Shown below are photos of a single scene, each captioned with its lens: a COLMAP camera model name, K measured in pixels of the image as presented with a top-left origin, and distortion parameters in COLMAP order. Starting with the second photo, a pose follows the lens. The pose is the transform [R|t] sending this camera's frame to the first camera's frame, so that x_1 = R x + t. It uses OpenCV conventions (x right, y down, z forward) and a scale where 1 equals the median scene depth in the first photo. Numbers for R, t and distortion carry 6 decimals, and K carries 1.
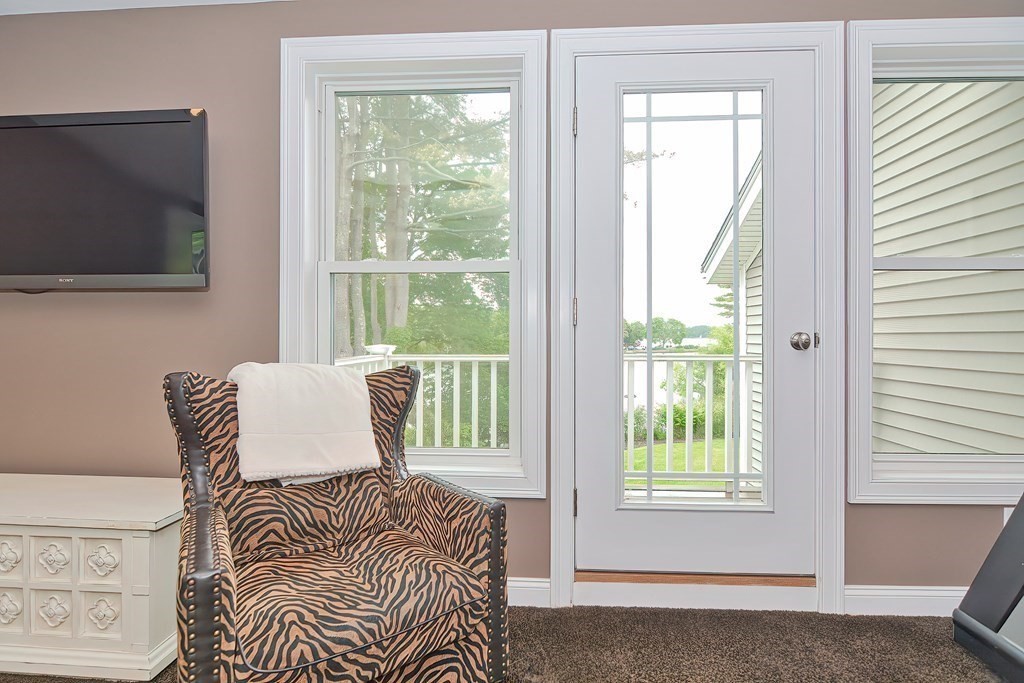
lens RADIAL K [[497.2, 0, 506.8], [0, 497.2, 333.3], [0, 0, 1]] dist [0.000868, -0.001375]
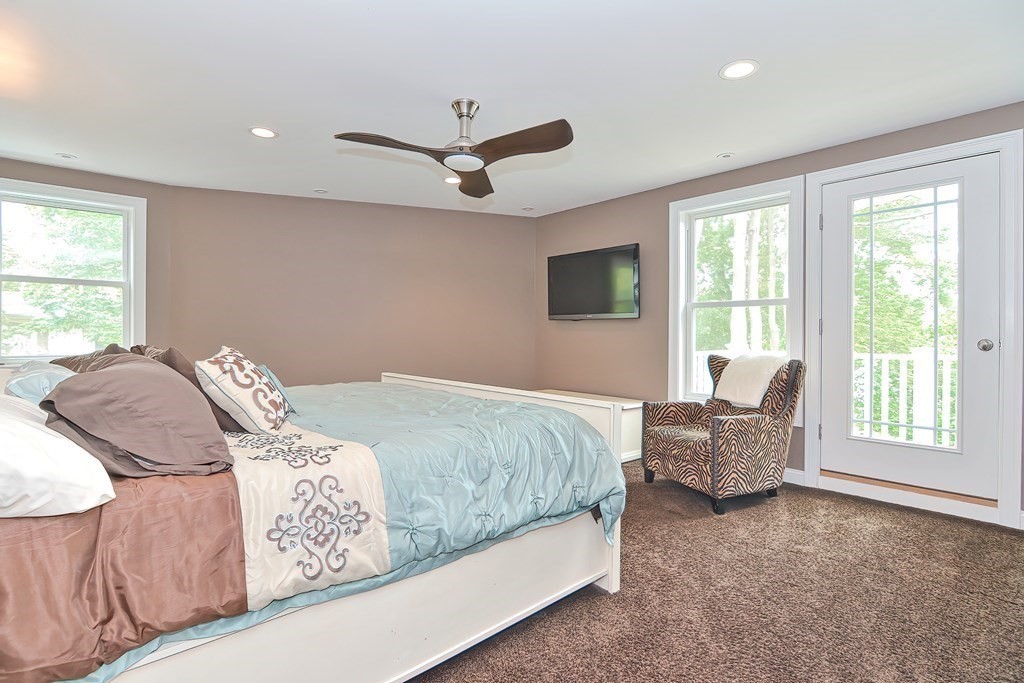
lens RADIAL K [[497.2, 0, 512.1], [0, 497.2, 336.7], [0, 0, 1]] dist [0.000868, -0.001375]
pose [[0.712283, 0.006405, -0.701864, 0.612306], [0.004873, 0.999889, 0.014071, -0.038556], [0.701876, -0.013443, 0.712172, -1.083504]]
